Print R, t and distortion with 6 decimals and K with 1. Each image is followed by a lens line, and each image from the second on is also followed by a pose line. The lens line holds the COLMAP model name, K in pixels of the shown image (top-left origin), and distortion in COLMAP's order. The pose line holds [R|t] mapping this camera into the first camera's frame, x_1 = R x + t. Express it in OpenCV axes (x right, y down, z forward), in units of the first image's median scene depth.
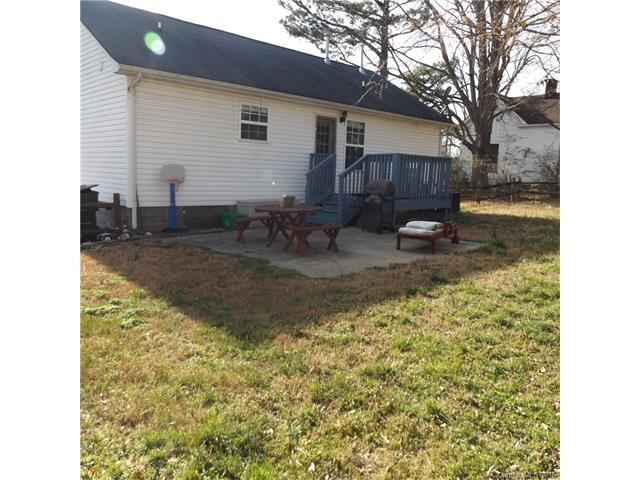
lens RADIAL K [[477.5, 0, 321.1], [0, 477.5, 239.1], [0, 0, 1]] dist [-0.013228, -0.000180]
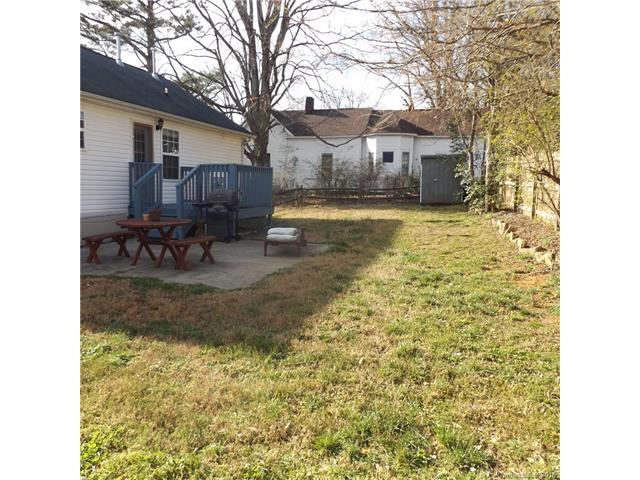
lens RADIAL K [[477.5, 0, 323.5], [0, 477.5, 239.9], [0, 0, 1]] dist [-0.013228, -0.000180]
pose [[0.870536, -0.069168, 0.487220, -0.144365], [0.075298, 0.997136, 0.007019, -0.006741], [-0.486310, 0.030577, 0.873251, 0.010225]]
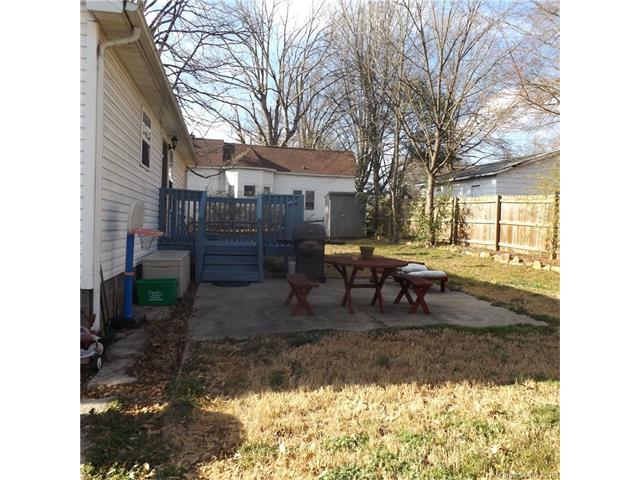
lens RADIAL K [[477.5, 0, 320.2], [0, 477.5, 240.1], [0, 0, 1]] dist [-0.013228, -0.000180]
pose [[0.538570, -0.038645, 0.841694, -0.477640], [0.100899, 0.994717, -0.018892, -0.056325], [-0.836518, 0.095101, 0.539624, 0.374167]]
